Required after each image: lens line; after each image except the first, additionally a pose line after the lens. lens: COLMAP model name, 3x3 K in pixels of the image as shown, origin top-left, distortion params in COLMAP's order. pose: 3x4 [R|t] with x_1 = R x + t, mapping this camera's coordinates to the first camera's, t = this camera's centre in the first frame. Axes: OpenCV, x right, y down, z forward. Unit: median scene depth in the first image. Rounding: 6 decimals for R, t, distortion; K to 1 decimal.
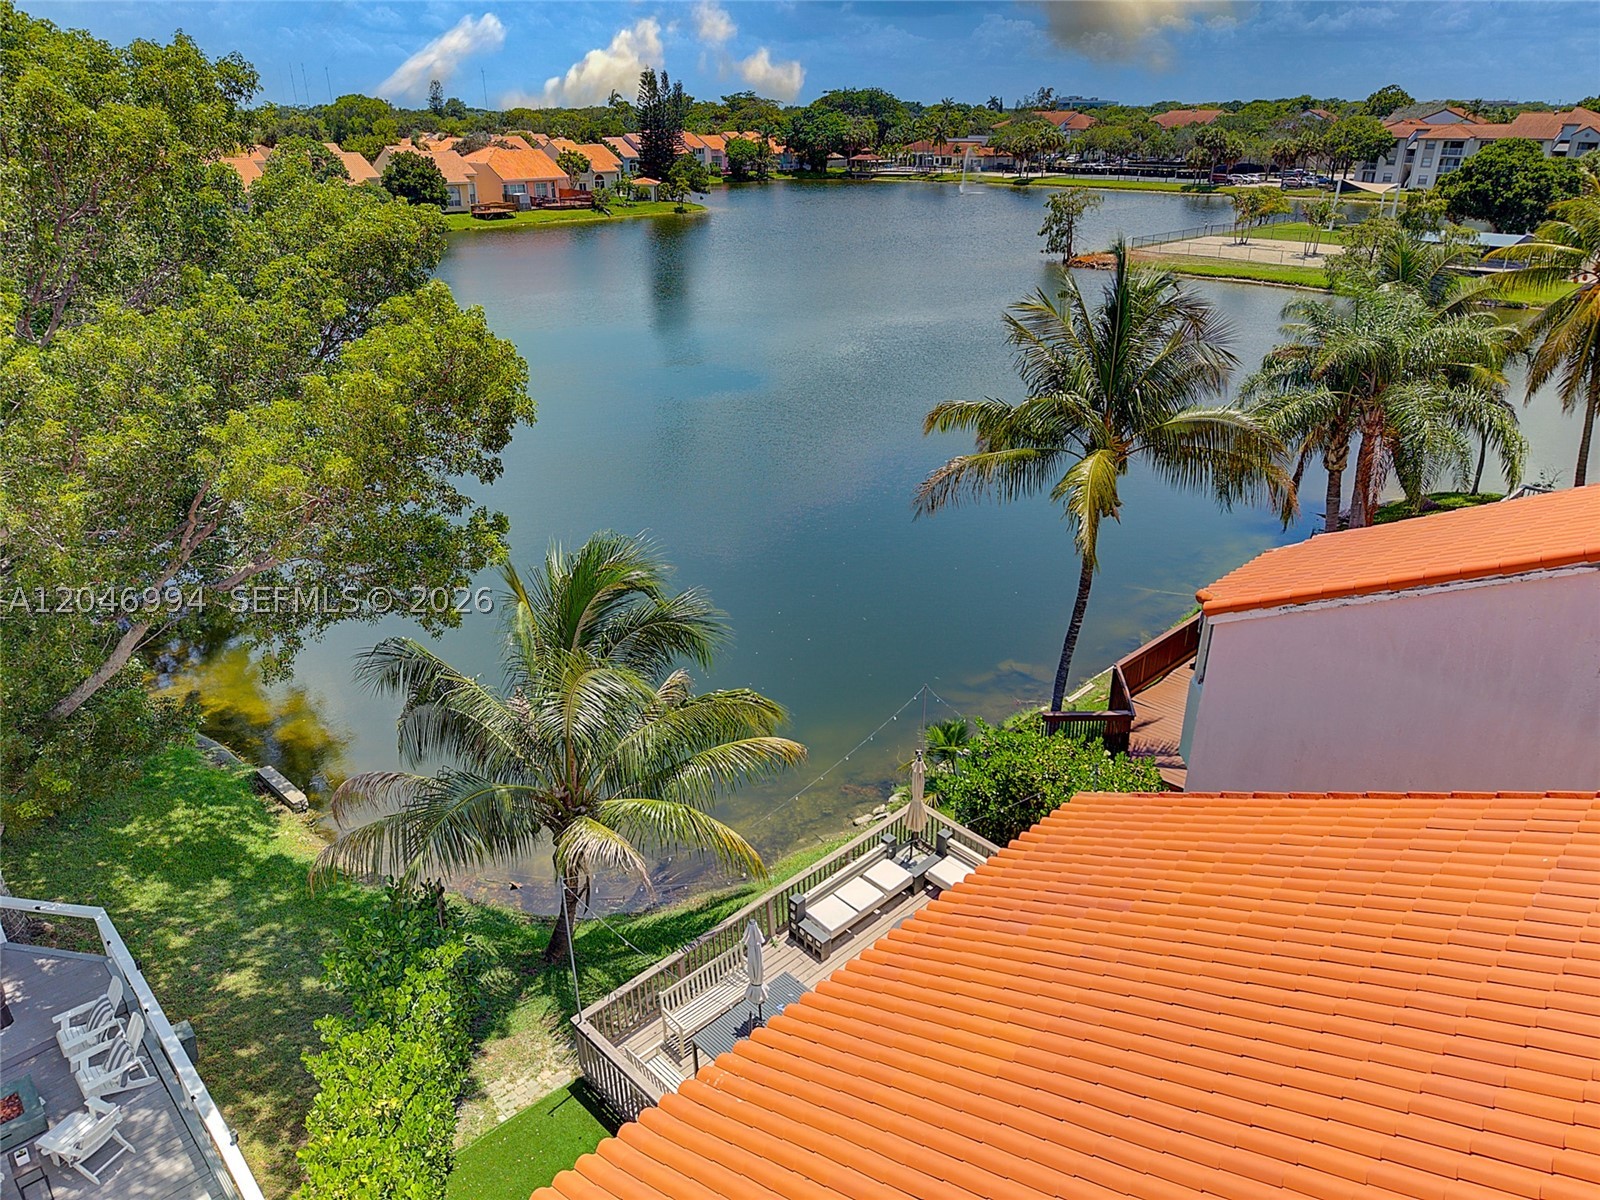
lens RADIAL K [[1069.6, 0, 800.0], [0, 1069.6, 600.0], [0, 0, 1]] dist [0.053961, -0.029705]
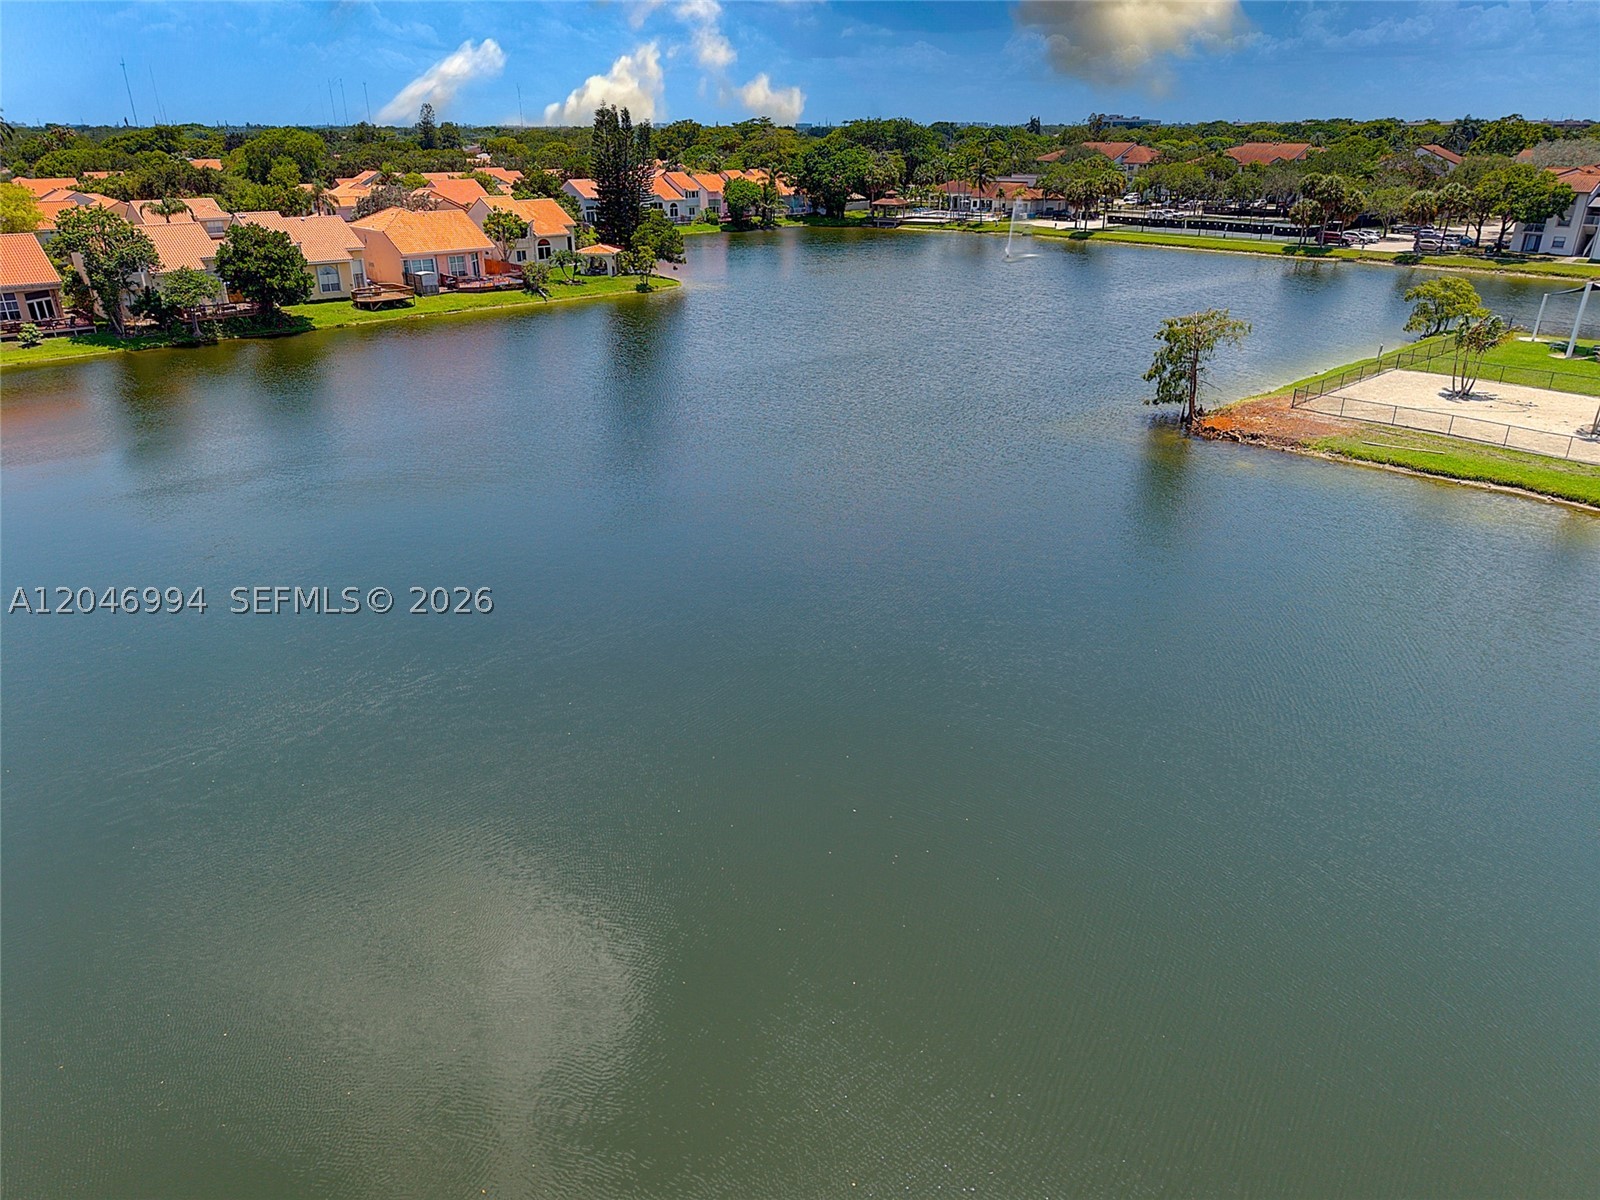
lens RADIAL K [[1045.4, 0, 808.7], [0, 1045.4, 602.9], [0, 0, 1]] dist [0.052066, -0.033691]
pose [[0.999740, 0.009970, -0.020505, 0.019367], [-0.009940, 0.999949, 0.001581, -0.110958], [0.020520, -0.001377, 0.999789, 0.199680]]
